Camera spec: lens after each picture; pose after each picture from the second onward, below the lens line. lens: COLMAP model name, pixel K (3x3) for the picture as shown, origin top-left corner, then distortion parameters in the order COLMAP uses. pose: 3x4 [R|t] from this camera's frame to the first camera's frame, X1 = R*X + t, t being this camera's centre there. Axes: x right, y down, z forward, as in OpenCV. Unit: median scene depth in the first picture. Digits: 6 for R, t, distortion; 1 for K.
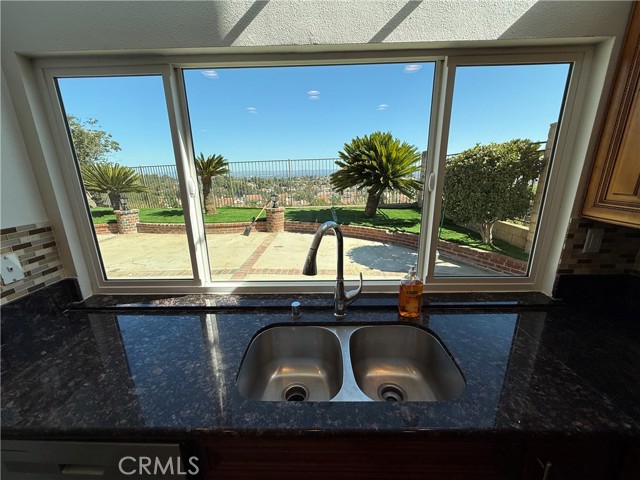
lens RADIAL K [[255.2, 0, 319.1], [0, 255.2, 239.6], [0, 0, 1]] dist [-0.002343, 0.001150]
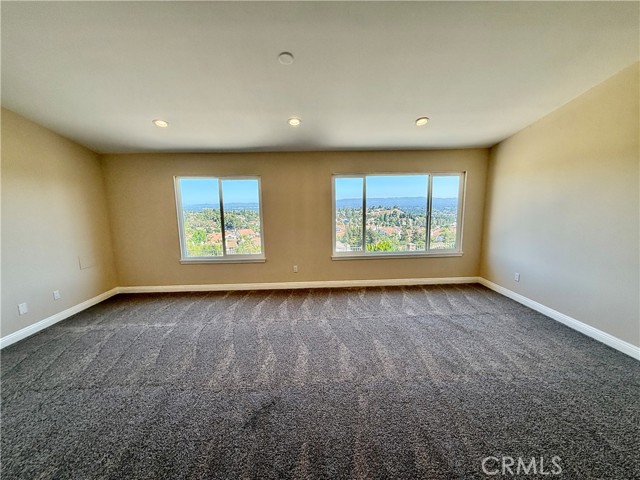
lens RADIAL K [[255.2, 0, 319.6], [0, 255.2, 238.1], [0, 0, 1]] dist [-0.002343, 0.001150]
pose [[0.998705, -0.010265, 0.049832, -0.261610], [0.016393, 0.992126, -0.124170, -0.225008], [-0.048165, 0.124826, 0.991009, -0.659237]]
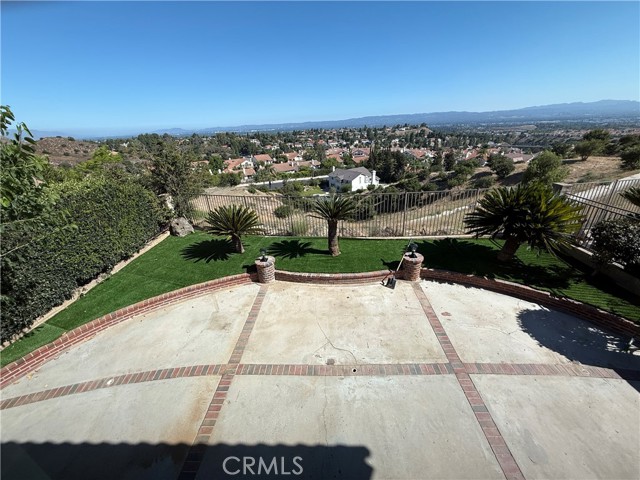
lens RADIAL K [[255.2, 0, 318.8], [0, 255.2, 239.3], [0, 0, 1]] dist [-0.002343, 0.001150]
pose [[0.999375, -0.020539, -0.028775, -0.519428], [0.025013, 0.985985, 0.164949, -0.372420], [0.024984, -0.165565, 0.985882, 0.003317]]
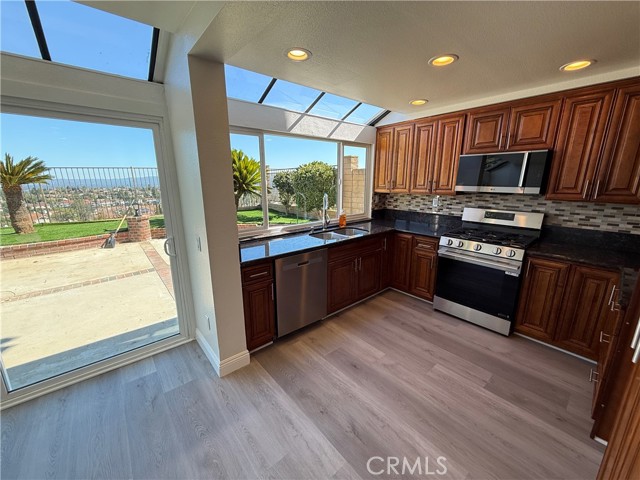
lens RADIAL K [[255.2, 0, 319.3], [0, 255.2, 240.9], [0, 0, 1]] dist [-0.002343, 0.001150]
pose [[0.749556, -0.142758, 0.646364, -0.296598], [0.164624, 0.985991, 0.026864, 0.056215], [-0.641144, 0.086271, 0.762556, -0.174883]]
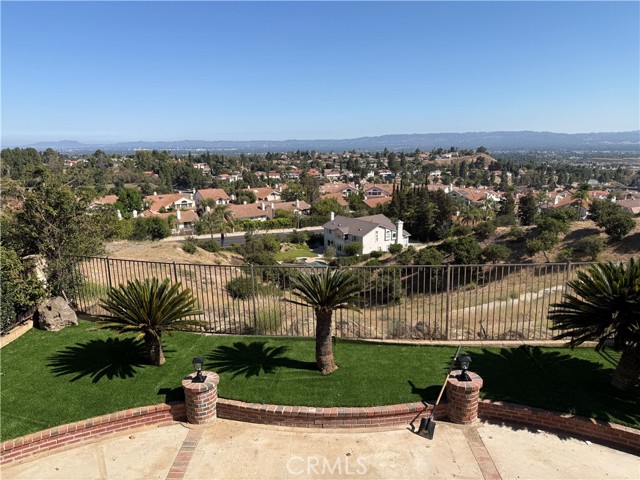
lens RADIAL K [[449.1, 0, 318.2], [0, 449.1, 241.9], [0, 0, 1]] dist [0.051885, -0.069015]
pose [[0.999996, 0.002139, 0.001643, -0.506300], [-0.002066, 0.999050, -0.043532, -0.390240], [-0.001735, 0.043528, 0.999051, -0.029921]]
